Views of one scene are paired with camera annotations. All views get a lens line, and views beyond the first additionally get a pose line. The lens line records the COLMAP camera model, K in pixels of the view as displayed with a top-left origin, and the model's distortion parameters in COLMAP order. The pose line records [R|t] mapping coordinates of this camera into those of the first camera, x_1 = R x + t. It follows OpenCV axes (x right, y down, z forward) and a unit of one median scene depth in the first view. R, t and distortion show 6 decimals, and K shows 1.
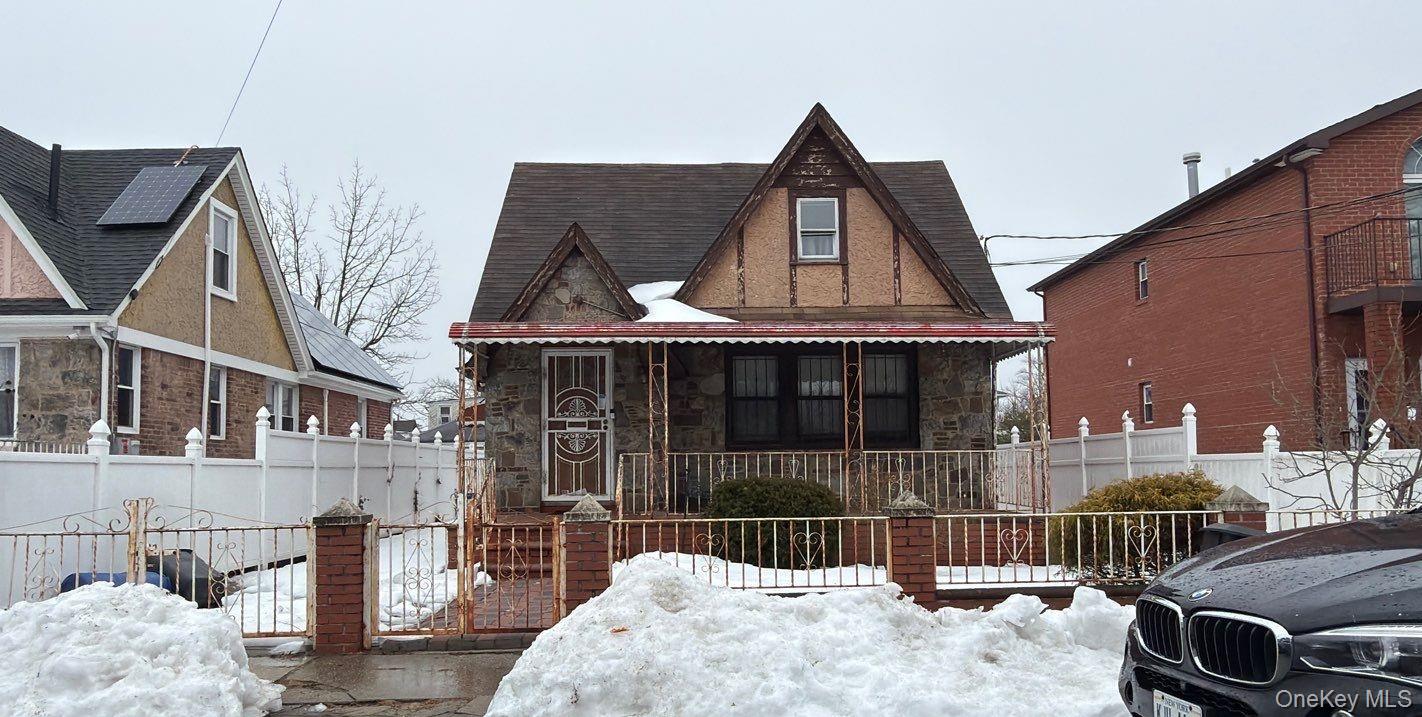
lens RADIAL K [[1025.2, 0, 714.7], [0, 1025.2, 405.8], [0, 0, 1]] dist [0.002345, -0.003083]
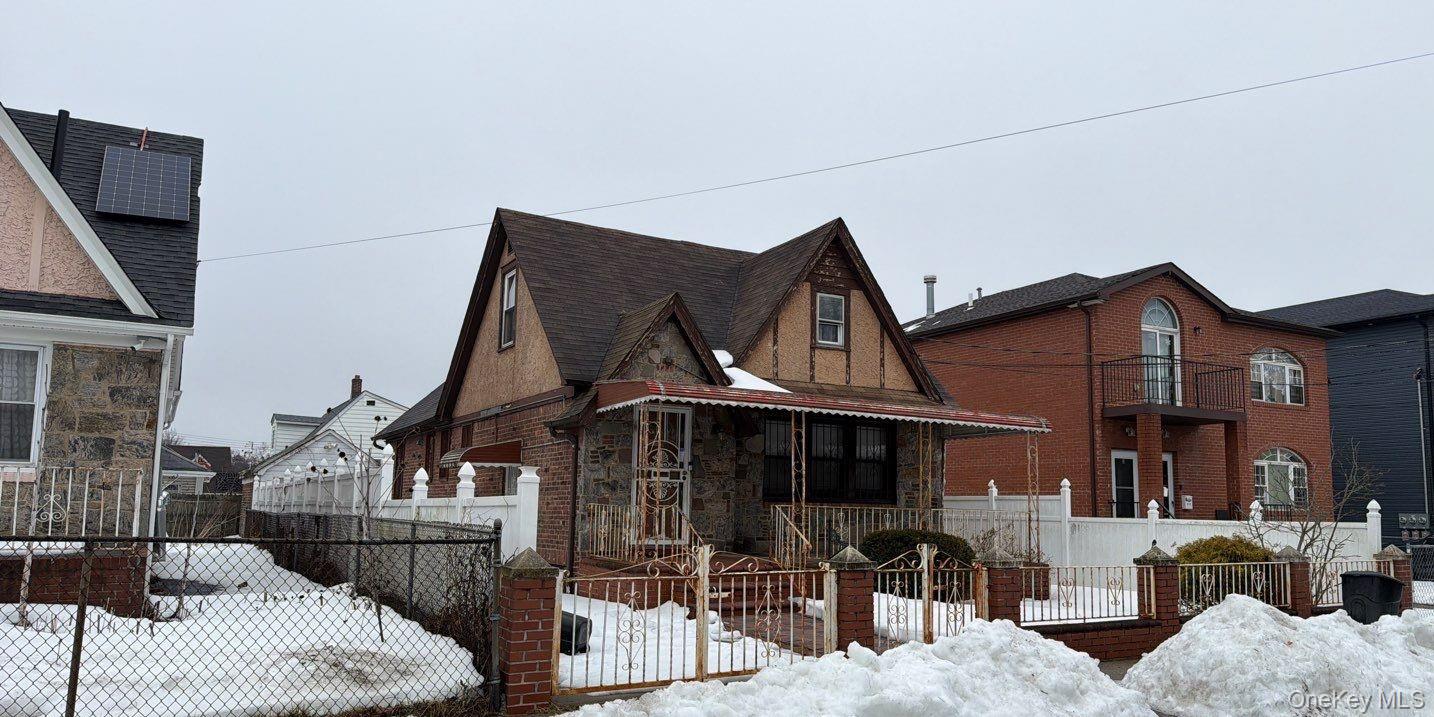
lens RADIAL K [[994.4, 0, 743.2], [0, 994.4, 398.2], [0, 0, 1]] dist [0.101891, -0.124300]
pose [[0.878702, 0.079493, 0.470705, -0.542527], [-0.056534, 0.996427, -0.062741, -0.000942], [-0.474011, 0.028520, 0.880057, 0.018439]]
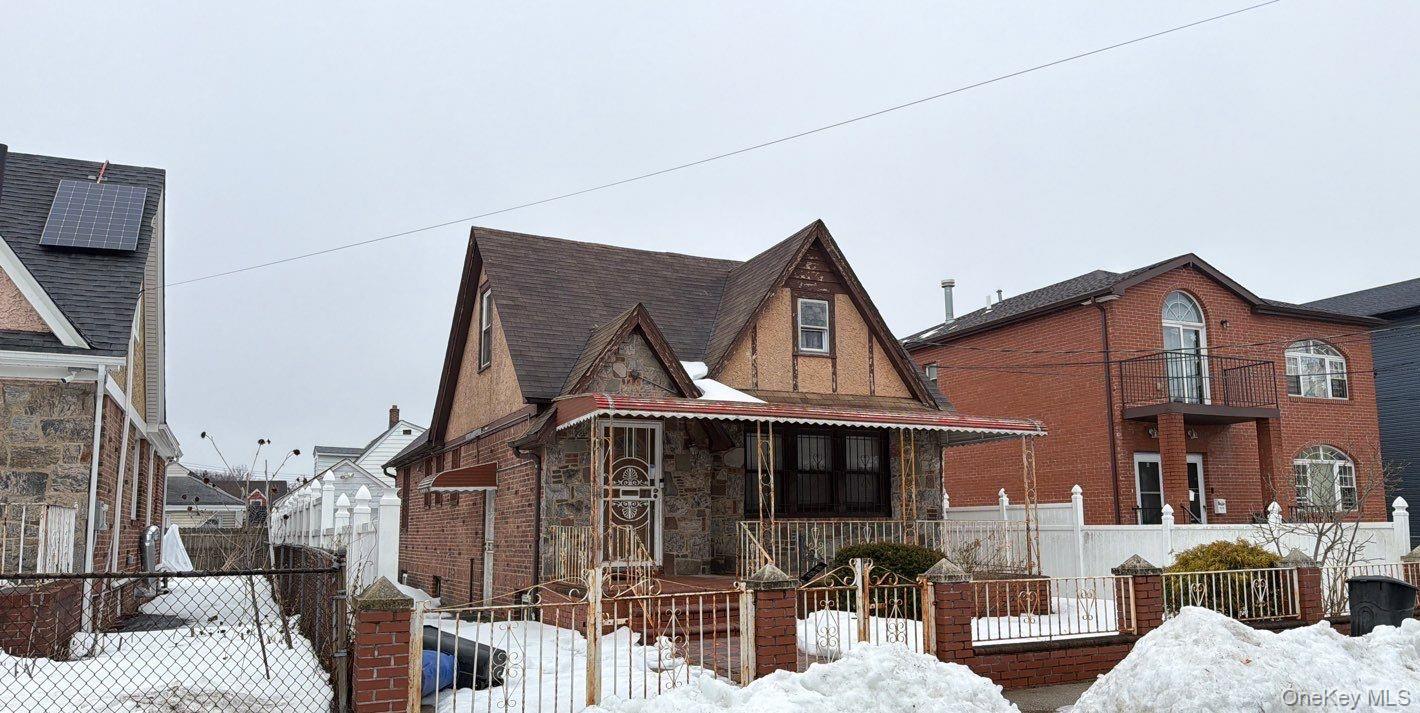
lens RADIAL K [[993.7, 0, 739.6], [0, 993.7, 397.4], [0, 0, 1]] dist [0.098848, -0.120106]
pose [[0.908202, 0.055872, 0.414787, -0.442645], [-0.024902, 0.996507, -0.079704, -0.000566], [-0.417792, 0.062058, 0.906421, 0.022236]]
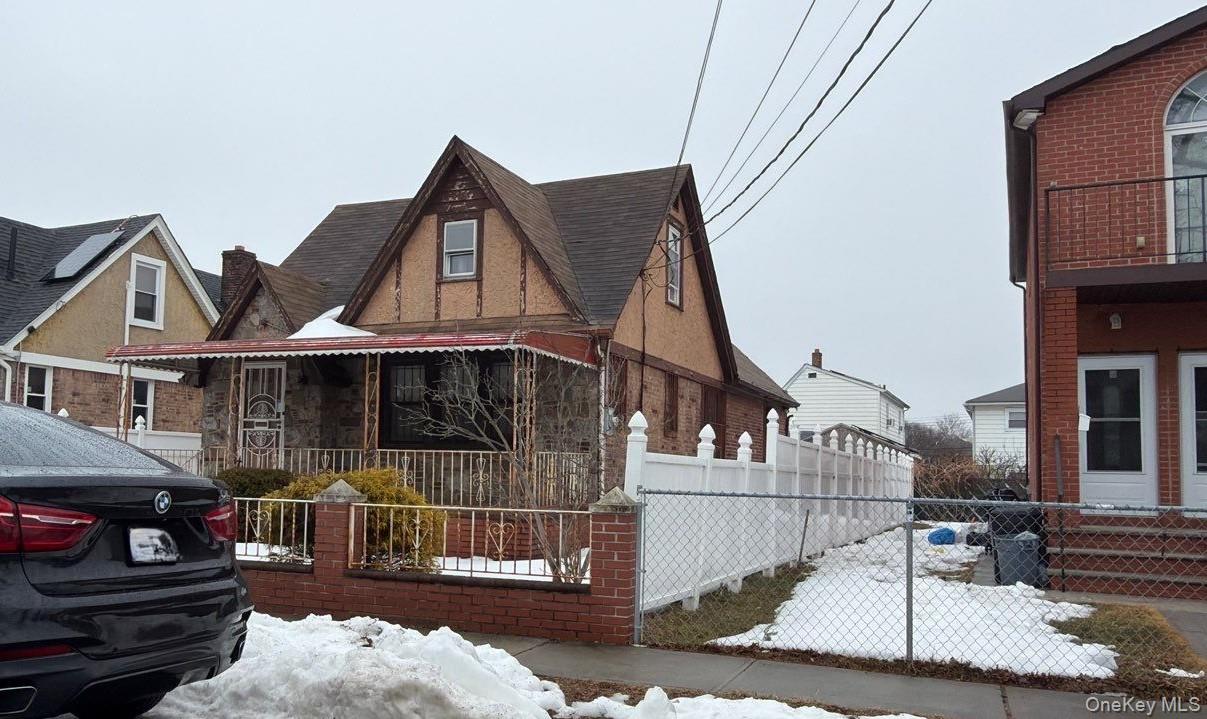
lens RADIAL K [[1026.8, 0, 503.0], [0, 1026.8, 400.3], [0, 0, 1]] dist [-0.000630, 0.002328]
pose [[0.881801, -0.000398, -0.471621, 0.670621], [-0.005484, 0.999923, -0.011098, 0.001581], [0.471589, 0.012372, 0.881732, 0.053606]]
